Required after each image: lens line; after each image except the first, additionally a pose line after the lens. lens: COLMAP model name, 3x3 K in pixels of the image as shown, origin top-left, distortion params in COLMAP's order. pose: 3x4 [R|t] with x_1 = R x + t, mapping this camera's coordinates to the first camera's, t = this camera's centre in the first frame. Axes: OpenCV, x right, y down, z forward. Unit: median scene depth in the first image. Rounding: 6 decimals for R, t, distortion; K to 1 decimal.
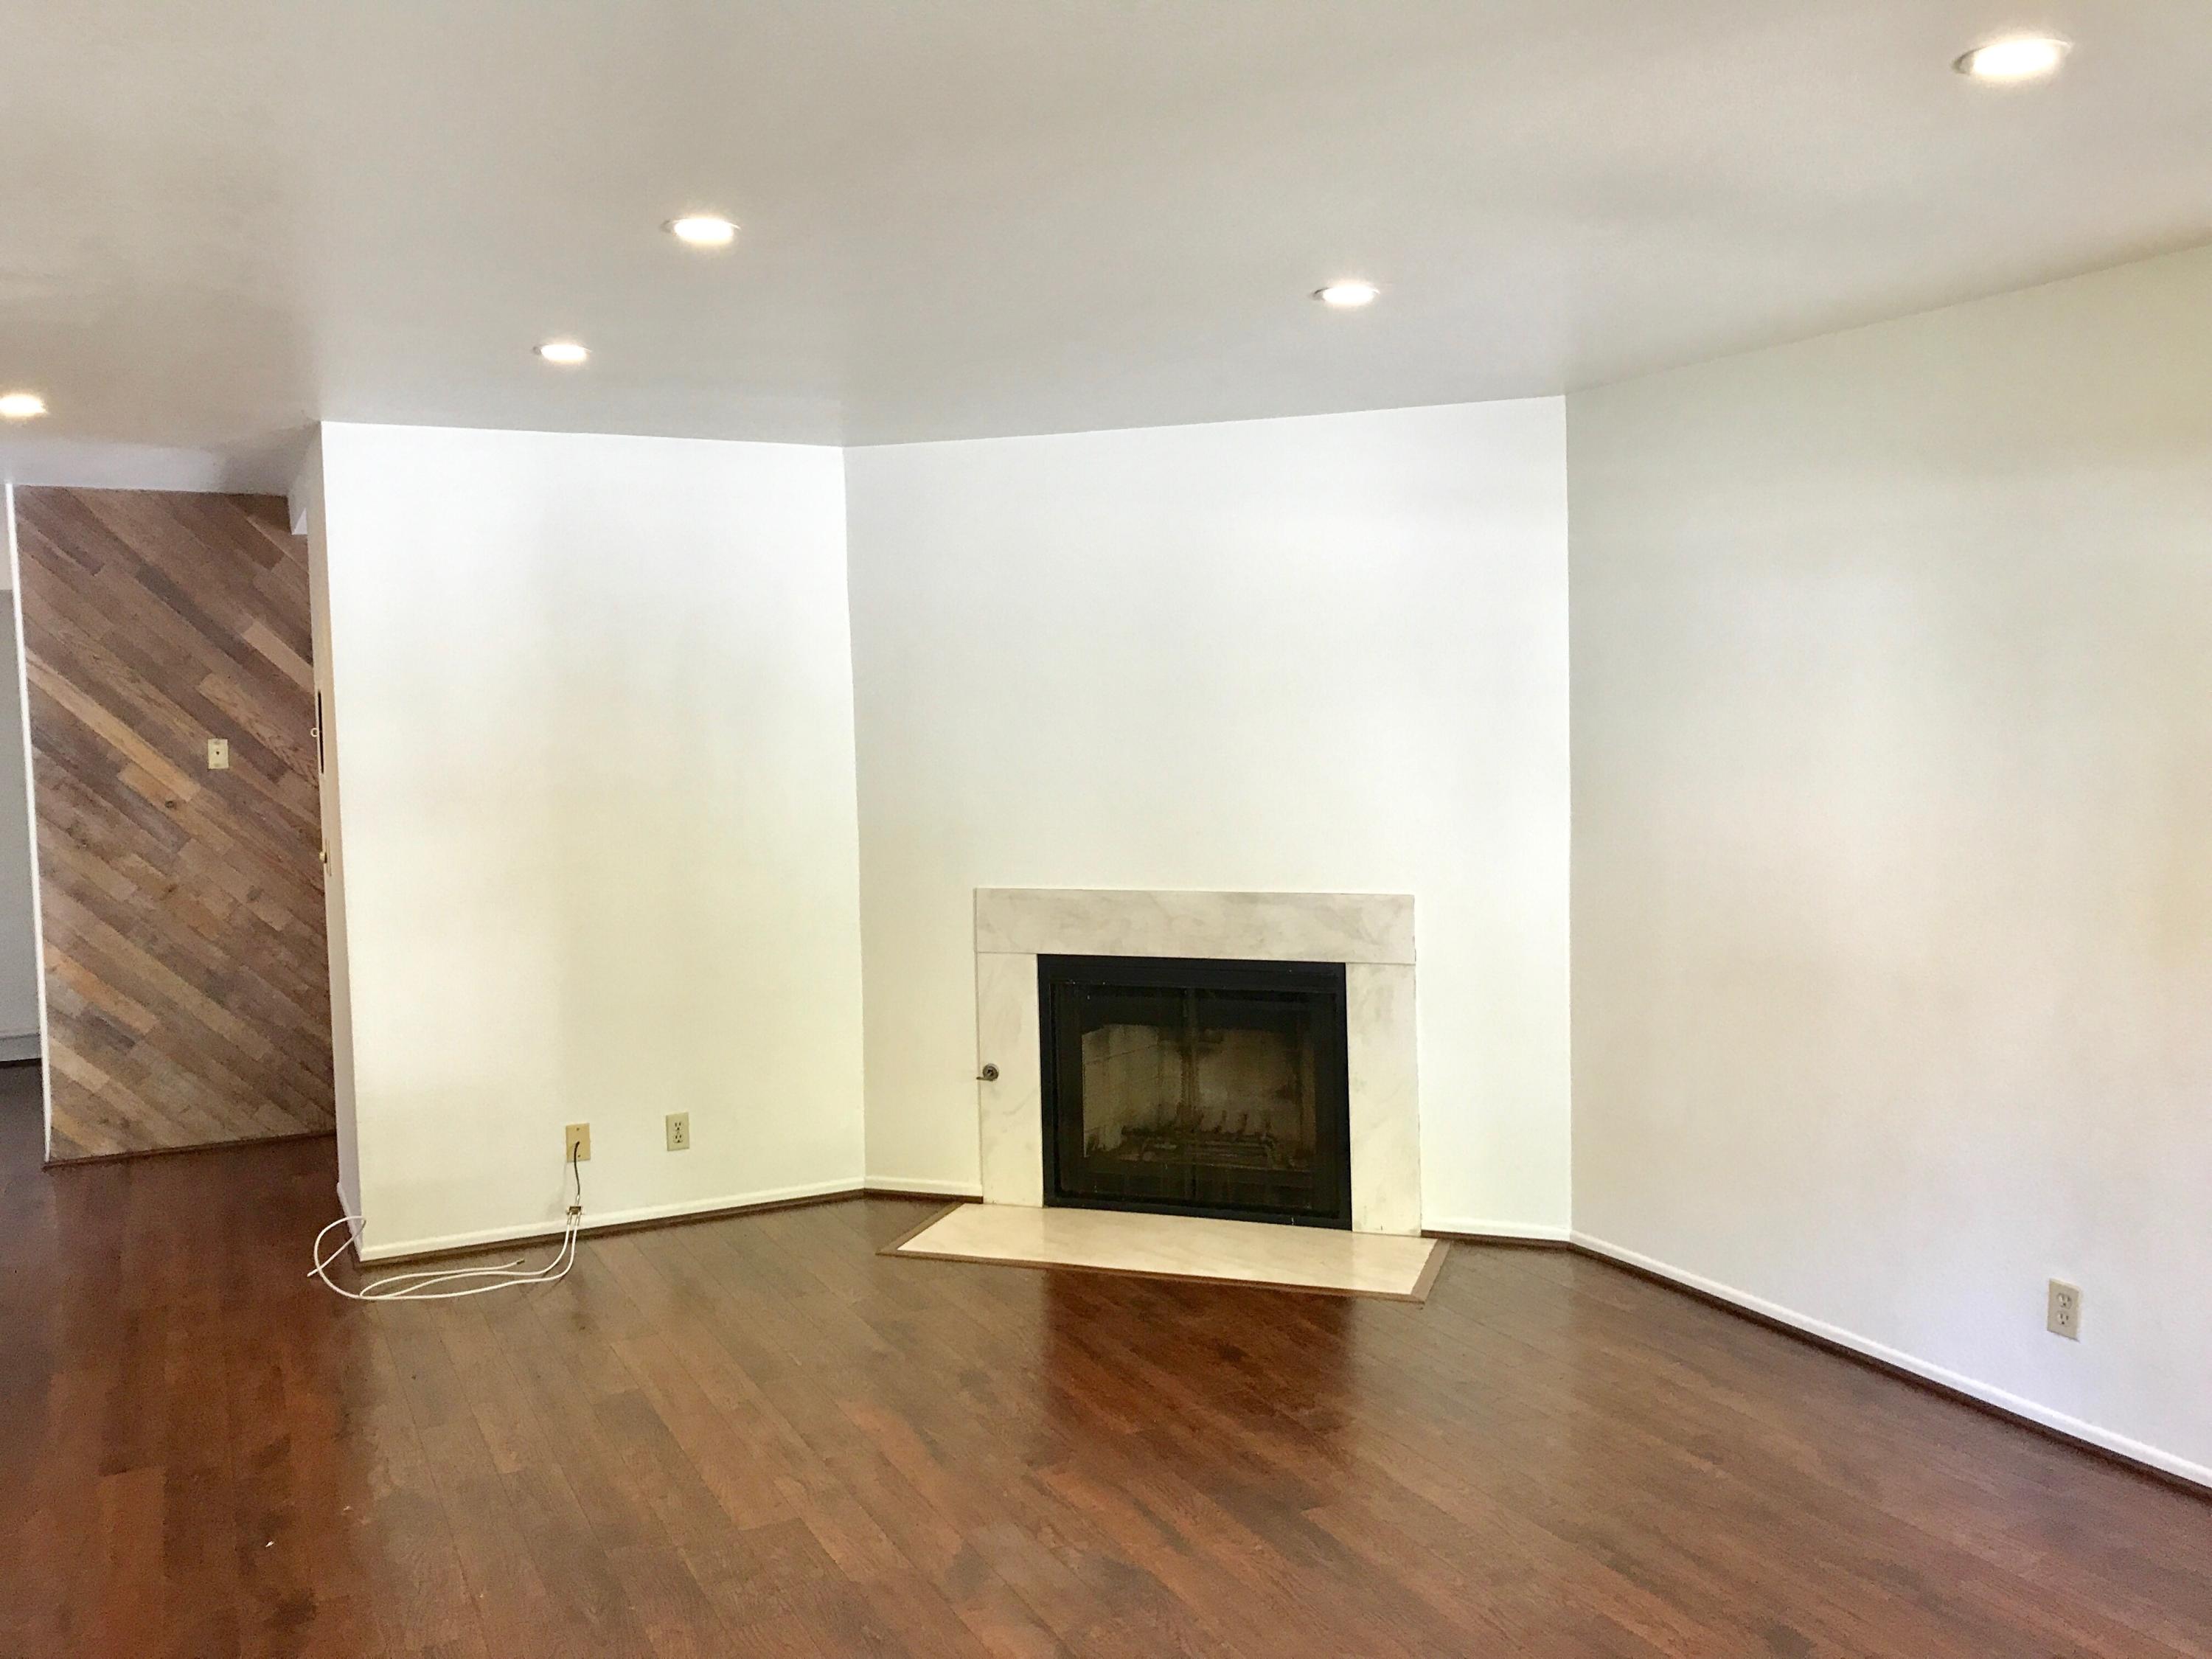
lens RADIAL K [[1800.5, 0, 1106.0], [0, 1800.5, 829.5], [0, 0, 1]] dist [0.025025, -0.015428]
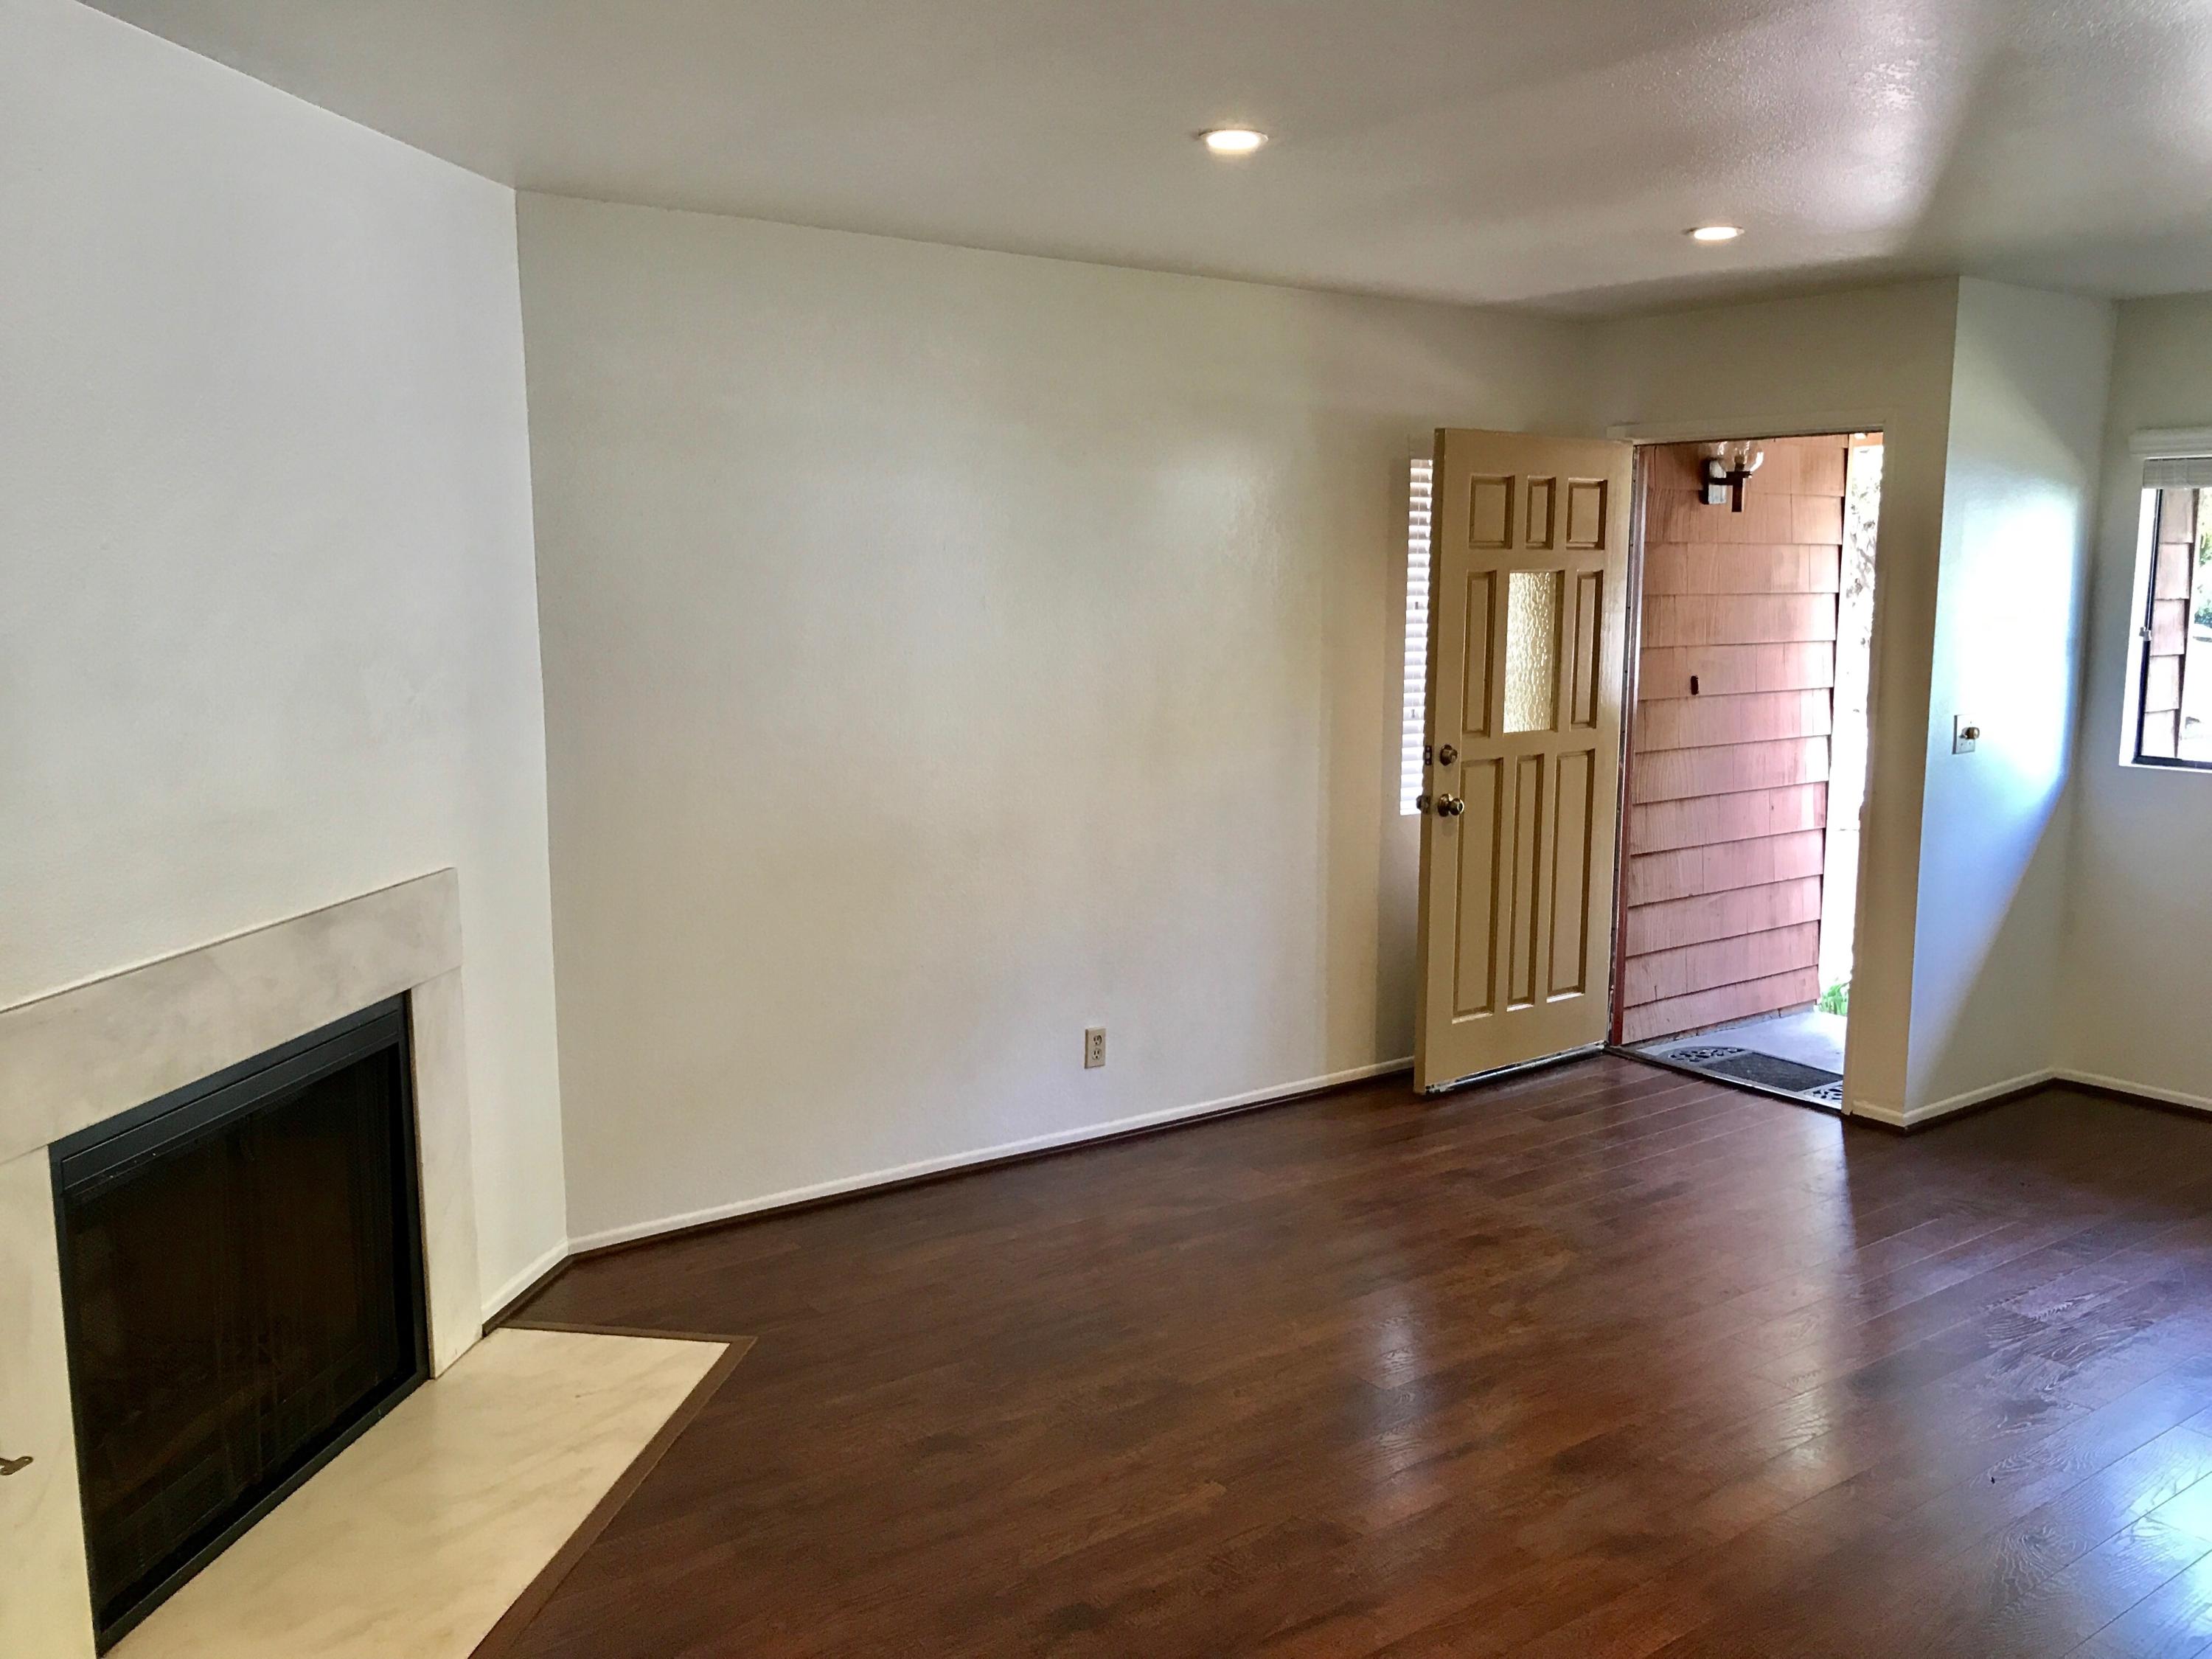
lens RADIAL K [[1800.5, 0, 1106.0], [0, 1800.5, 829.5], [0, 0, 1]] dist [0.025025, -0.015428]
pose [[-0.152507, -0.128175, 0.979956, -0.681144], [0.069090, 0.987746, 0.139946, -0.072315], [-0.985885, 0.089048, -0.141782, 1.050009]]
